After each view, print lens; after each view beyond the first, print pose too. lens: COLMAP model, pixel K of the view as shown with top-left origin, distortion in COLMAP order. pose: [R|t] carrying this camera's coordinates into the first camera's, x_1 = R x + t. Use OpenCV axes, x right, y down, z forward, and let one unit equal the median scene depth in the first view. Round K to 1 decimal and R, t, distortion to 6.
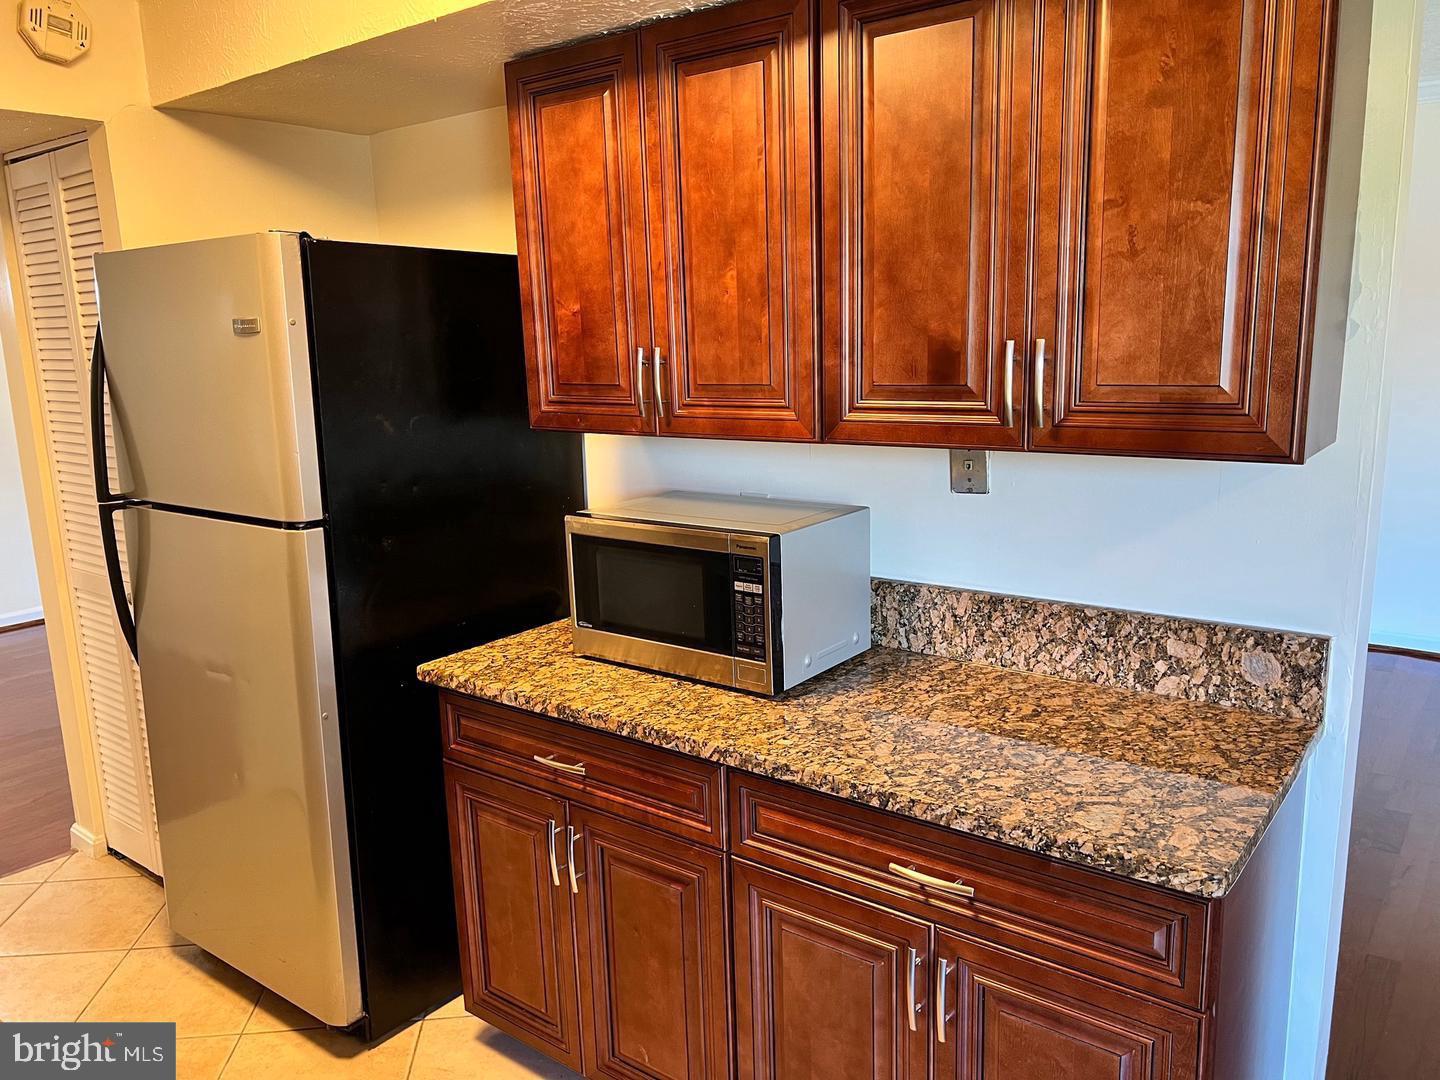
lens RADIAL K [[1084.5, 0, 728.4], [0, 1084.5, 548.2], [0, 0, 1]] dist [0.044408, -0.067038]
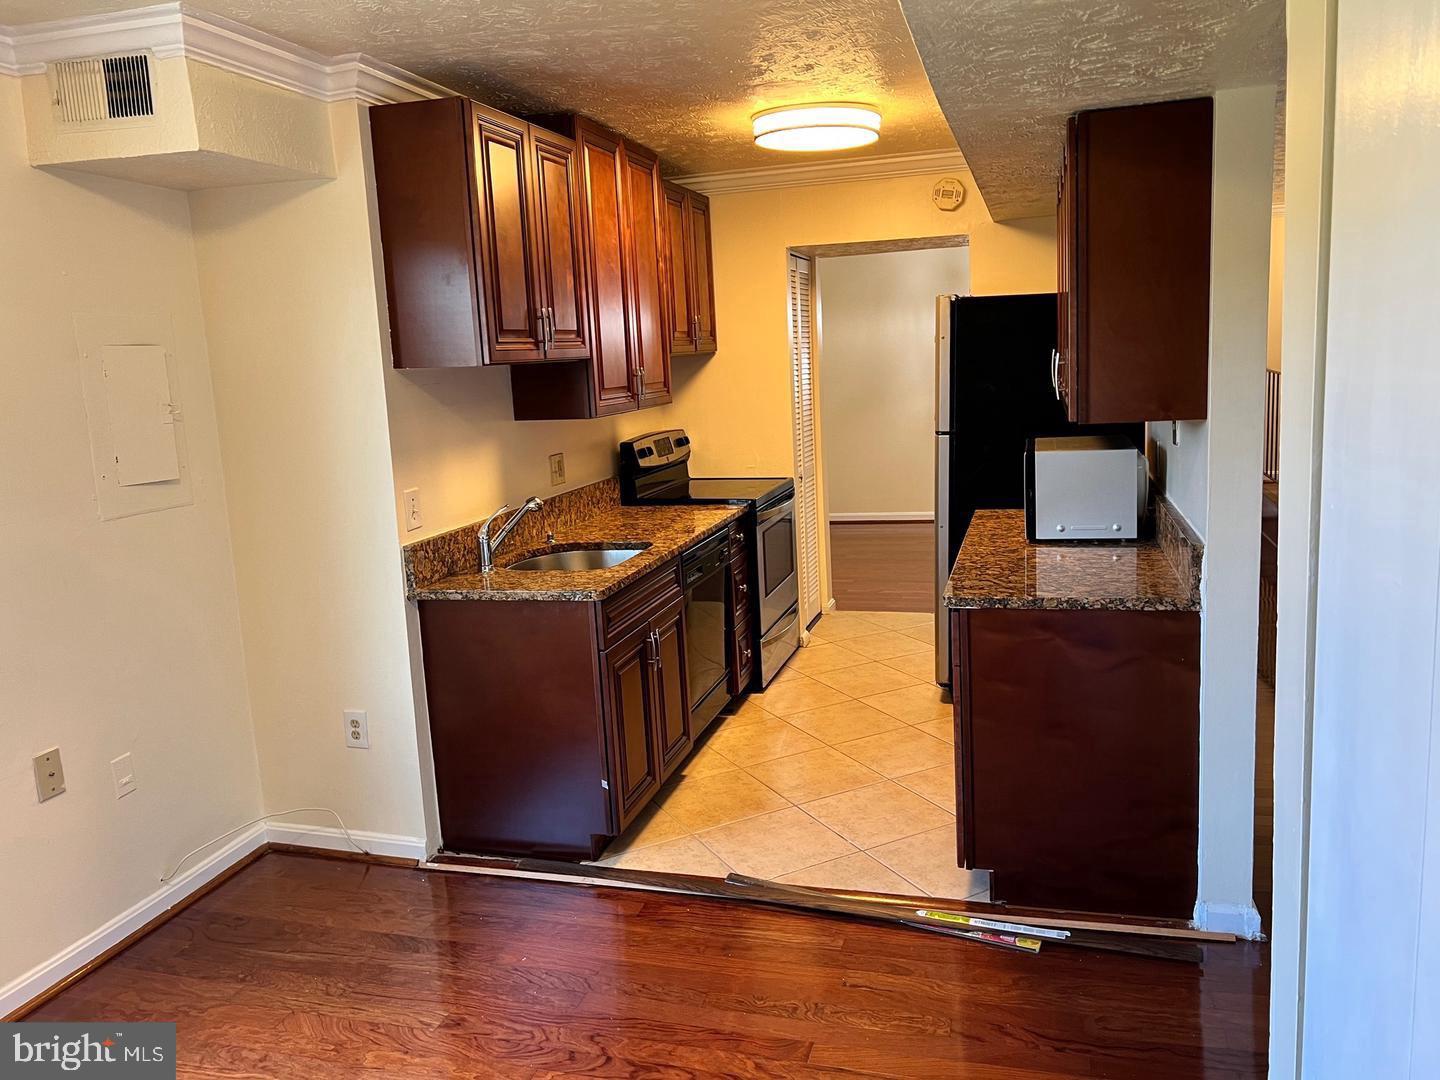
lens RADIAL K [[1084.5, 0, 728.4], [0, 1084.5, 548.2], [0, 0, 1]] dist [0.044408, -0.067038]
pose [[0.368907, 0.173699, -0.913092, 1.458483], [-0.141063, 0.981466, 0.129713, -0.017450], [0.918700, 0.080951, 0.386572, -0.185679]]
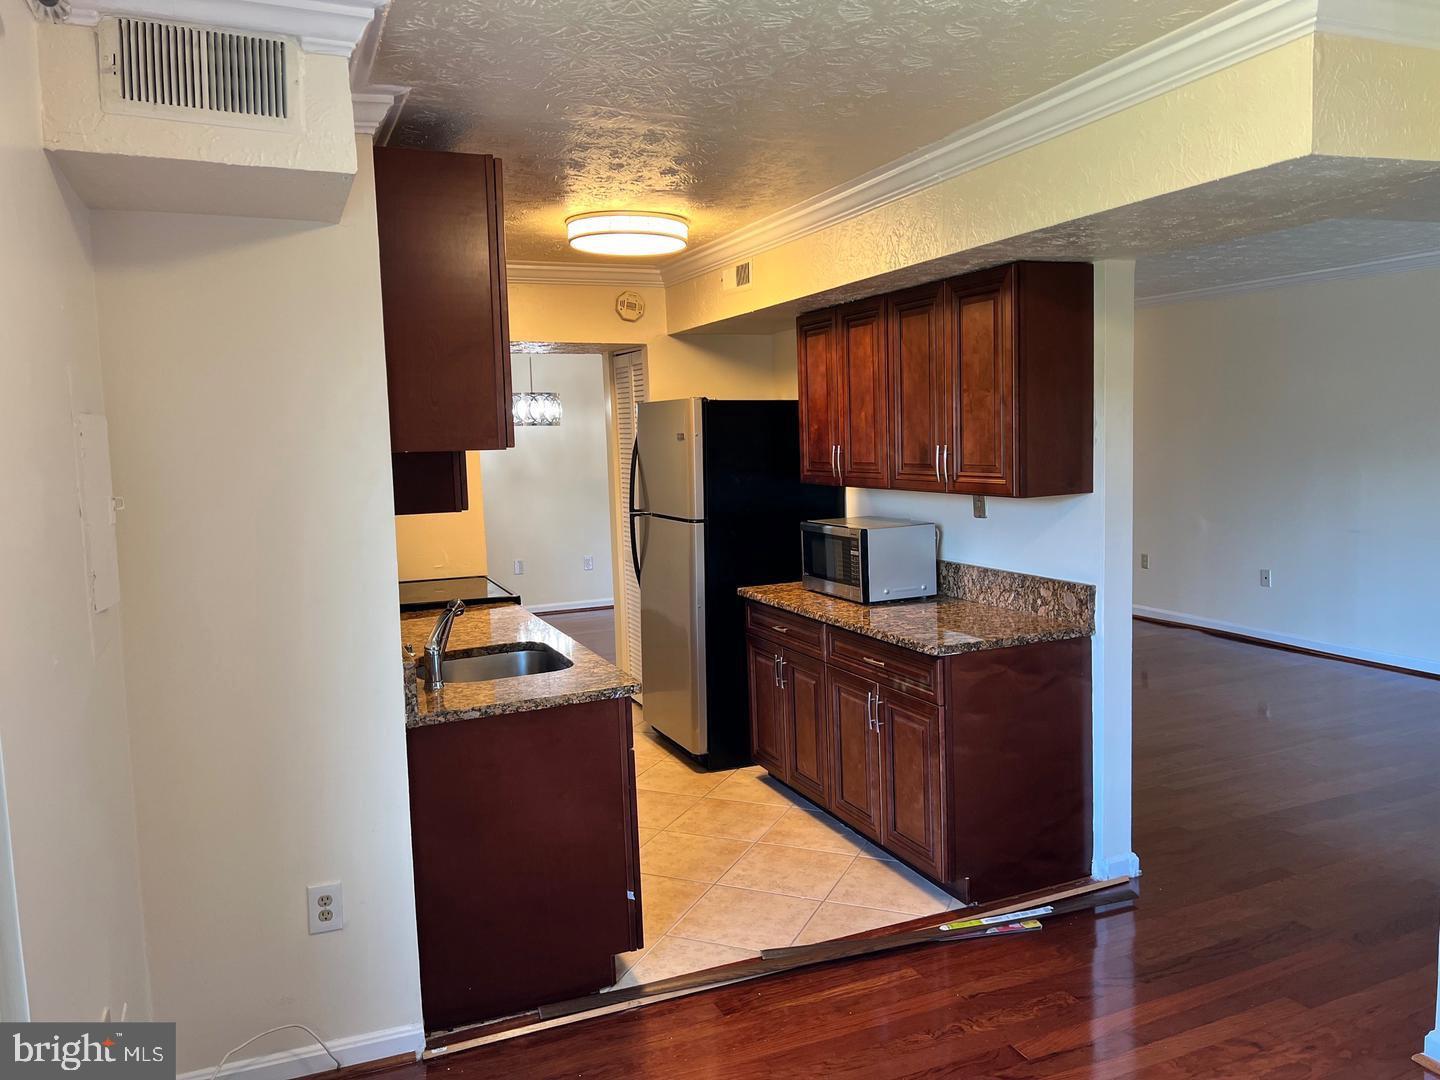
lens RADIAL K [[1084.5, 0, 728.4], [0, 1084.5, 548.2], [0, 0, 1]] dist [0.044408, -0.067038]
pose [[0.874126, 0.050482, -0.483068, 0.800687], [-0.085313, 0.995079, -0.050388, 0.148636], [0.478148, 0.085257, 0.874132, -0.992965]]
